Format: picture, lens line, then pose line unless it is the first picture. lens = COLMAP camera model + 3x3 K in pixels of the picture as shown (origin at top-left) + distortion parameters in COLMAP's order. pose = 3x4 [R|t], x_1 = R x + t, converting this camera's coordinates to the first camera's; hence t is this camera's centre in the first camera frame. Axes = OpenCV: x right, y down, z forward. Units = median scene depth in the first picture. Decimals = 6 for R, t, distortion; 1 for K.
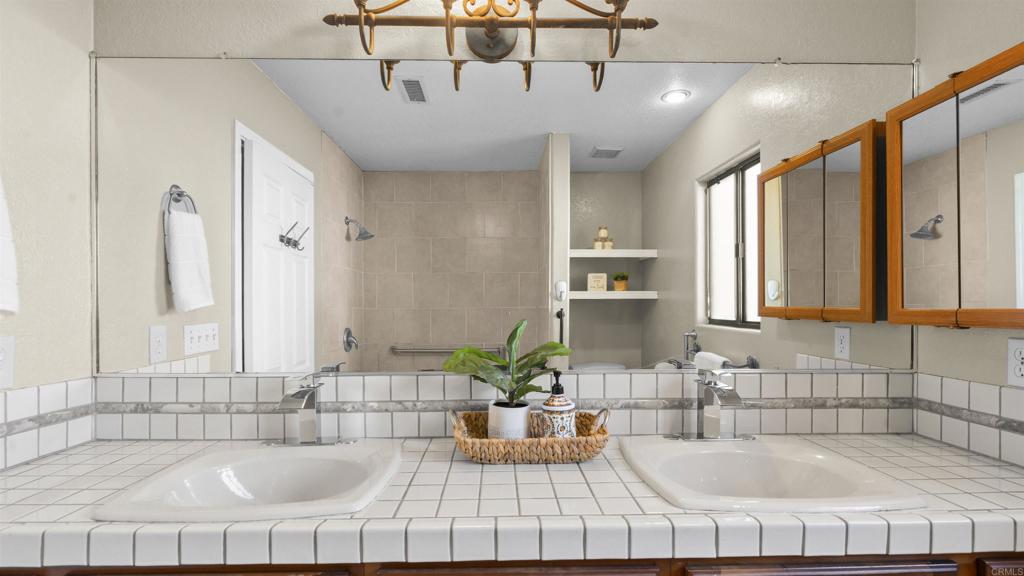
lens RADIAL K [[471.8, 0, 509.3], [0, 471.8, 294.4], [0, 0, 1]] dist [0.002431, -0.001338]
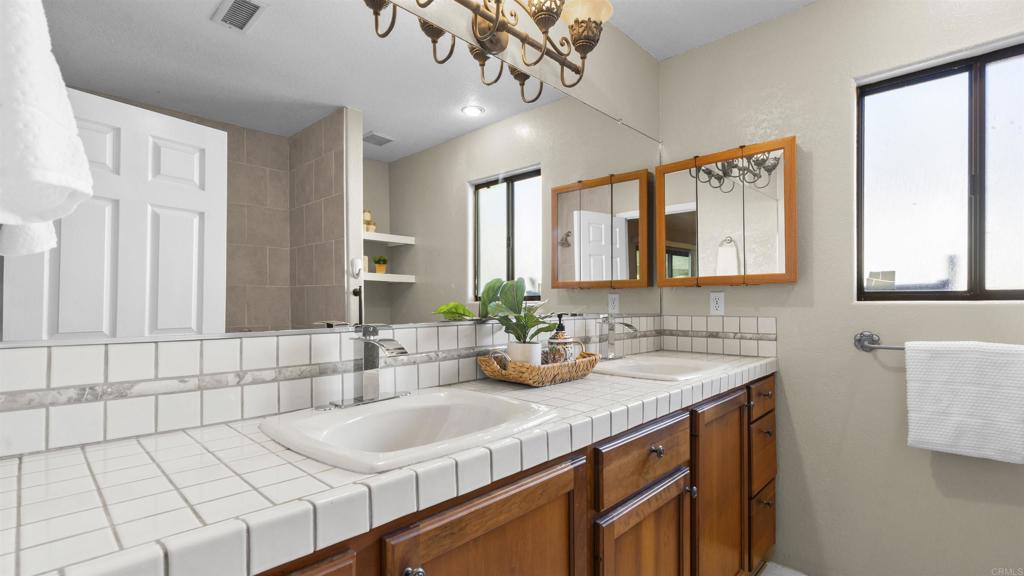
lens RADIAL K [[471.8, 0, 505.3], [0, 471.8, 293.6], [0, 0, 1]] dist [0.002431, -0.001338]
pose [[0.715495, 0.011636, 0.698521, -0.825927], [-0.015583, 0.999878, -0.000694, 0.094689], [-0.698444, -0.010388, 0.715589, 0.138537]]
